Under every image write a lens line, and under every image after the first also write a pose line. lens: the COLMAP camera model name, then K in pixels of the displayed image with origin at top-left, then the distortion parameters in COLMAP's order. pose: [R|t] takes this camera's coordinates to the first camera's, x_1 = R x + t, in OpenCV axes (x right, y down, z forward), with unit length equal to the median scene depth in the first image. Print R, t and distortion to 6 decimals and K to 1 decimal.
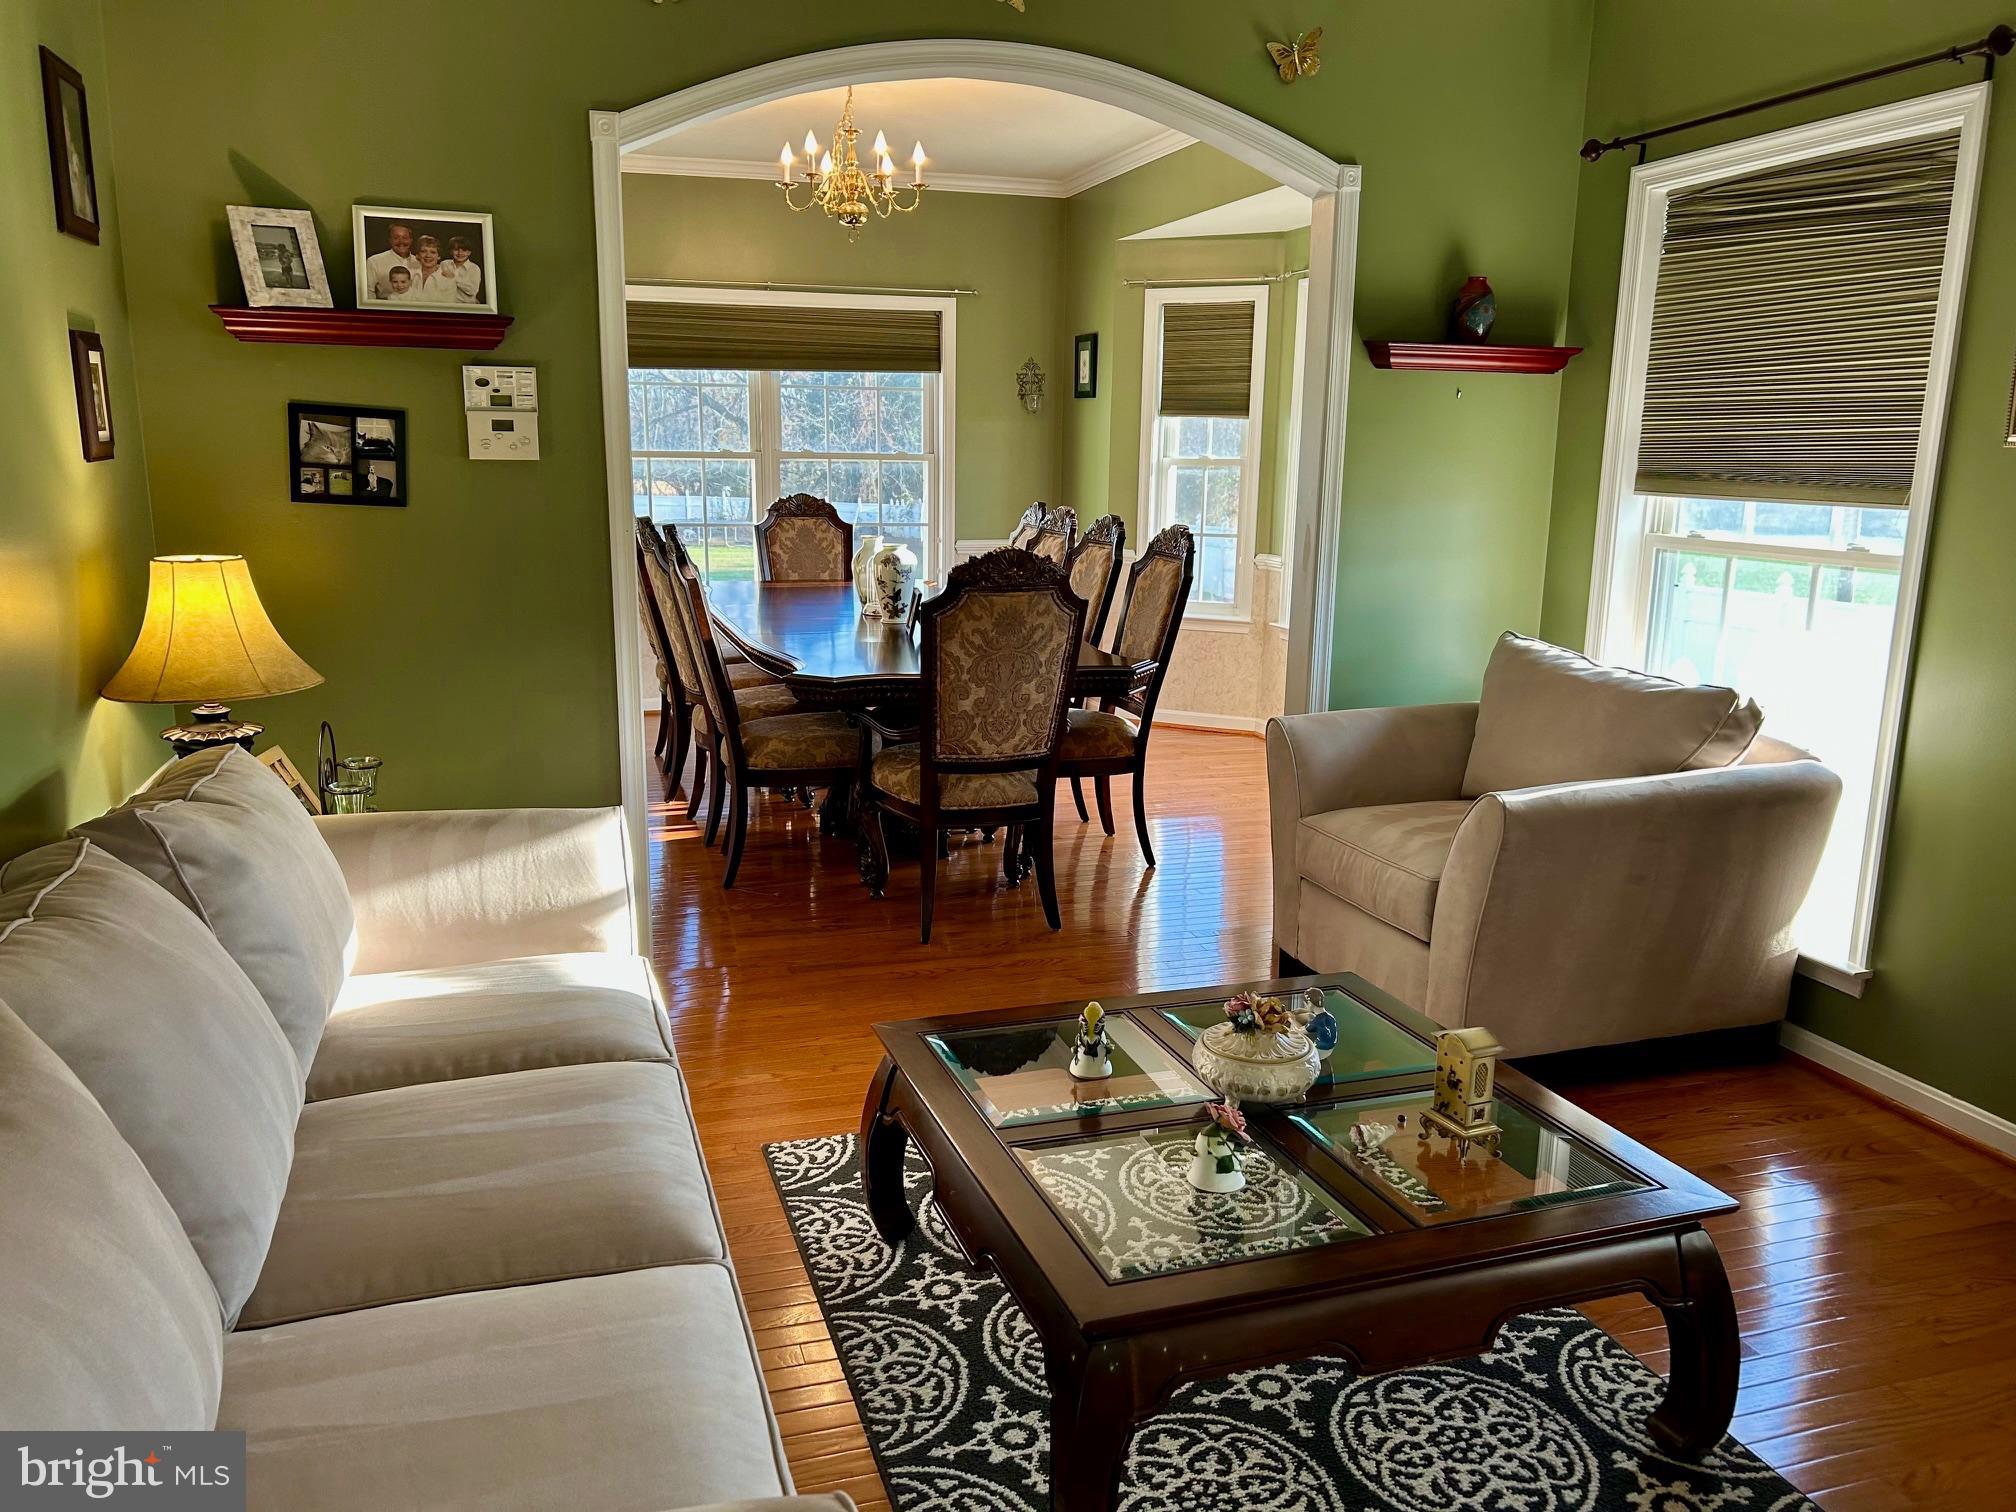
lens RADIAL K [[1526.2, 0, 1009.8], [0, 1526.2, 764.5], [0, 0, 1]] dist [0.070965, -0.080599]
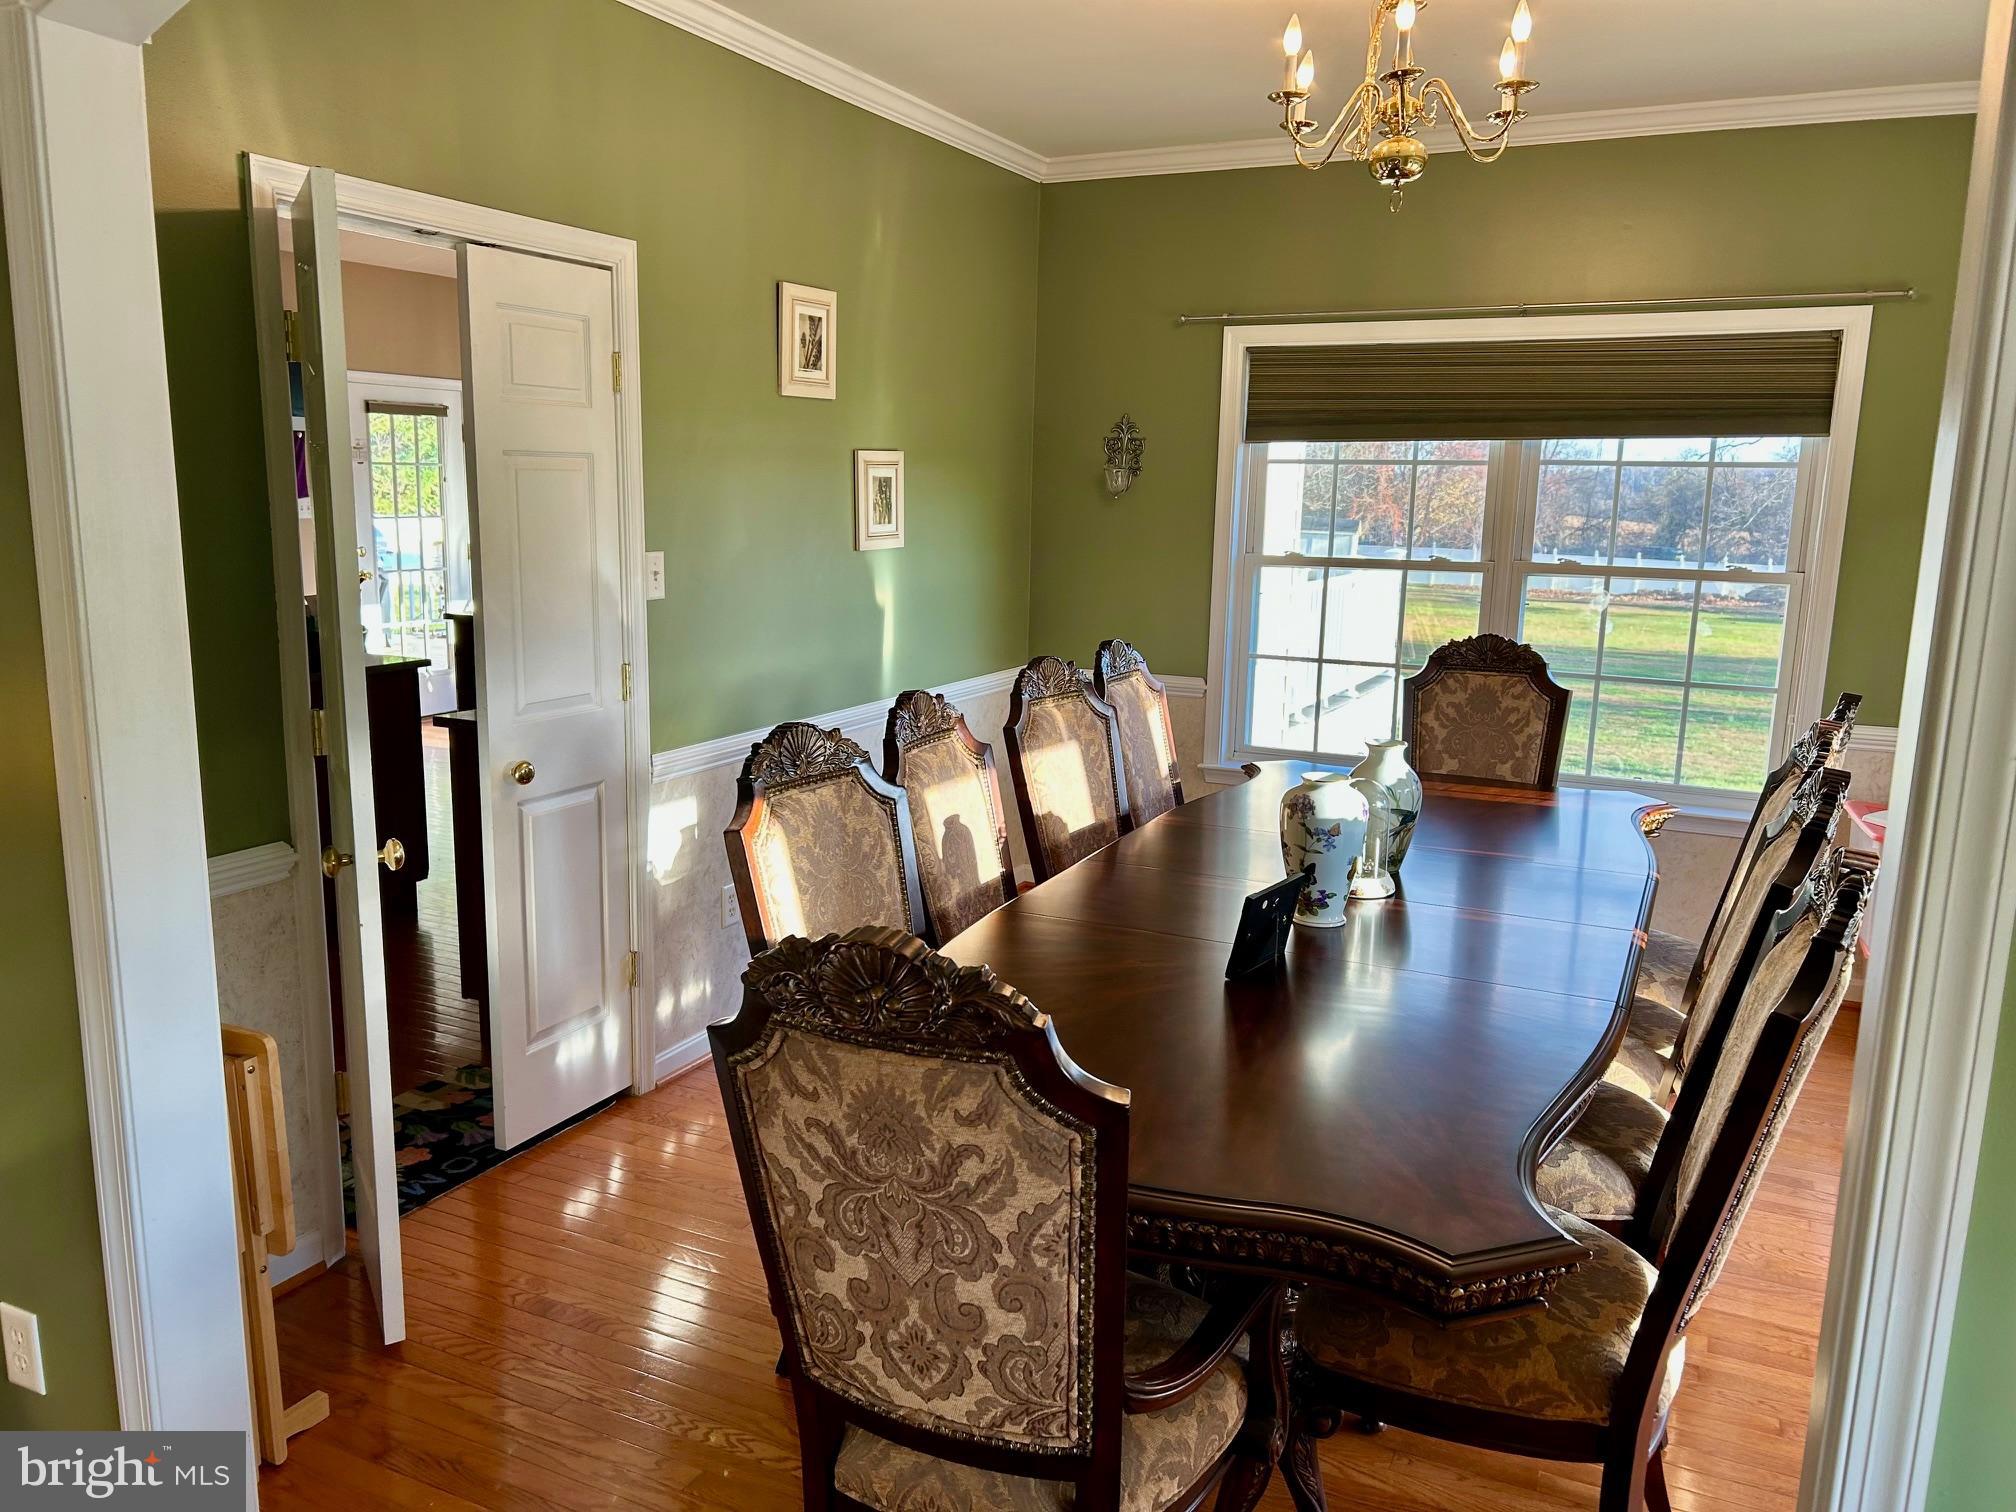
lens RADIAL K [[1526.2, 0, 1009.8], [0, 1526.2, 764.5], [0, 0, 1]] dist [0.070965, -0.080599]
pose [[0.732046, 0.131988, -0.668347, 0.145831], [-0.157593, 0.987251, 0.022354, -0.107861], [0.662777, 0.088962, 0.743513, 0.410335]]
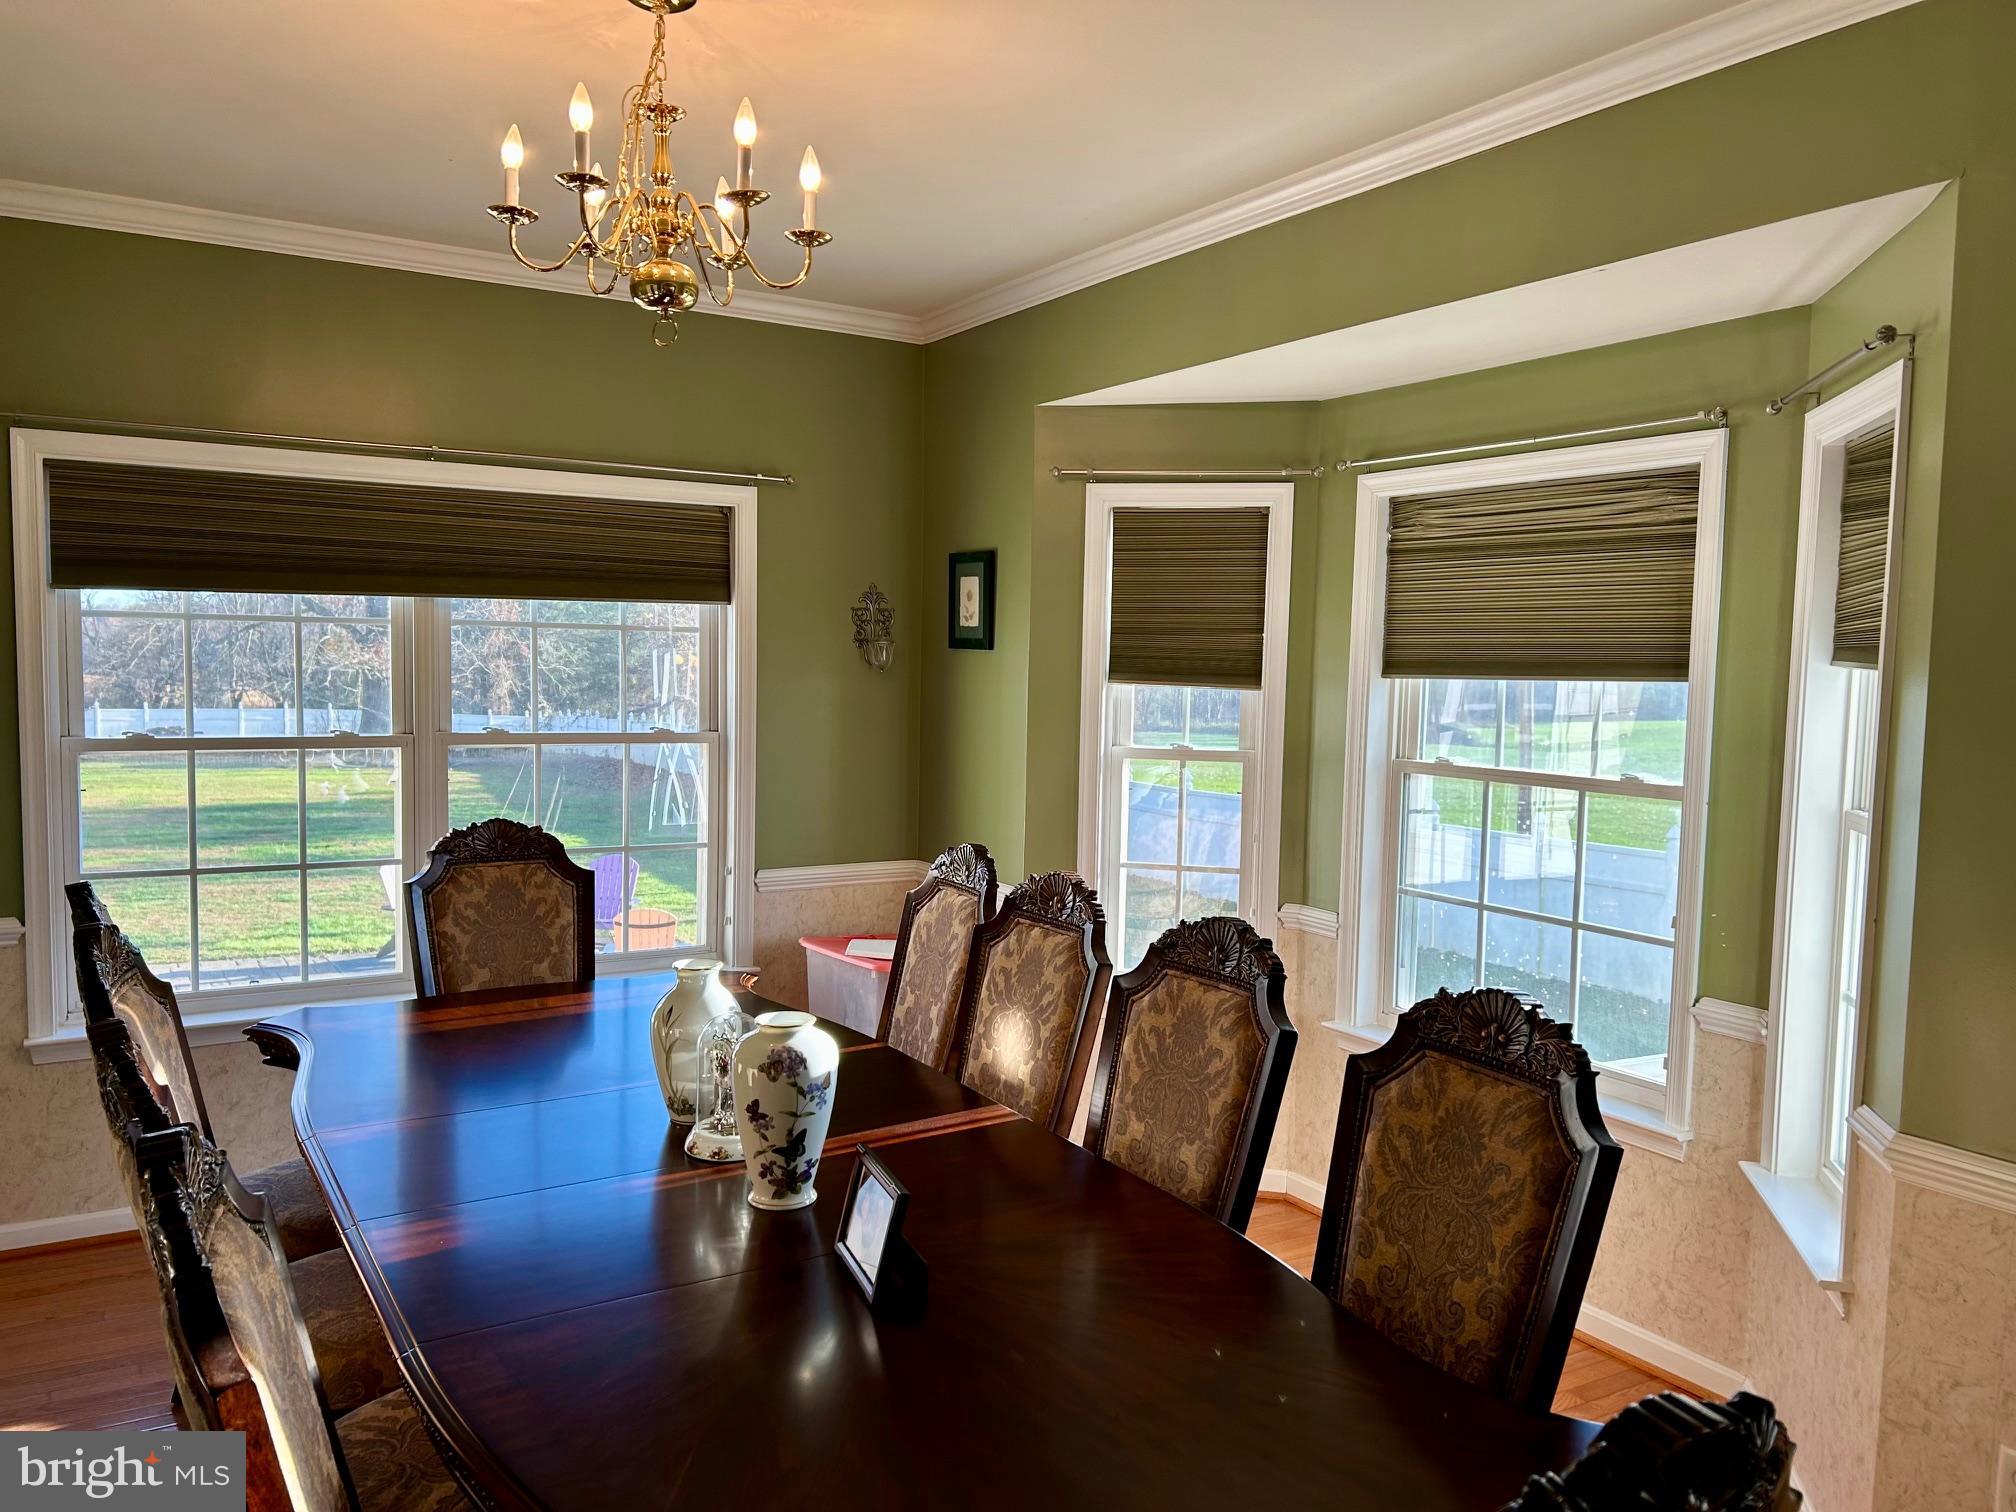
lens RADIAL K [[1526.2, 0, 1009.8], [0, 1526.2, 764.5], [0, 0, 1]] dist [0.070965, -0.080599]
pose [[0.972673, -0.005268, 0.232117, -0.085706], [0.036886, 0.990551, -0.132088, -0.117425], [-0.229228, 0.137041, 0.963677, 0.431135]]
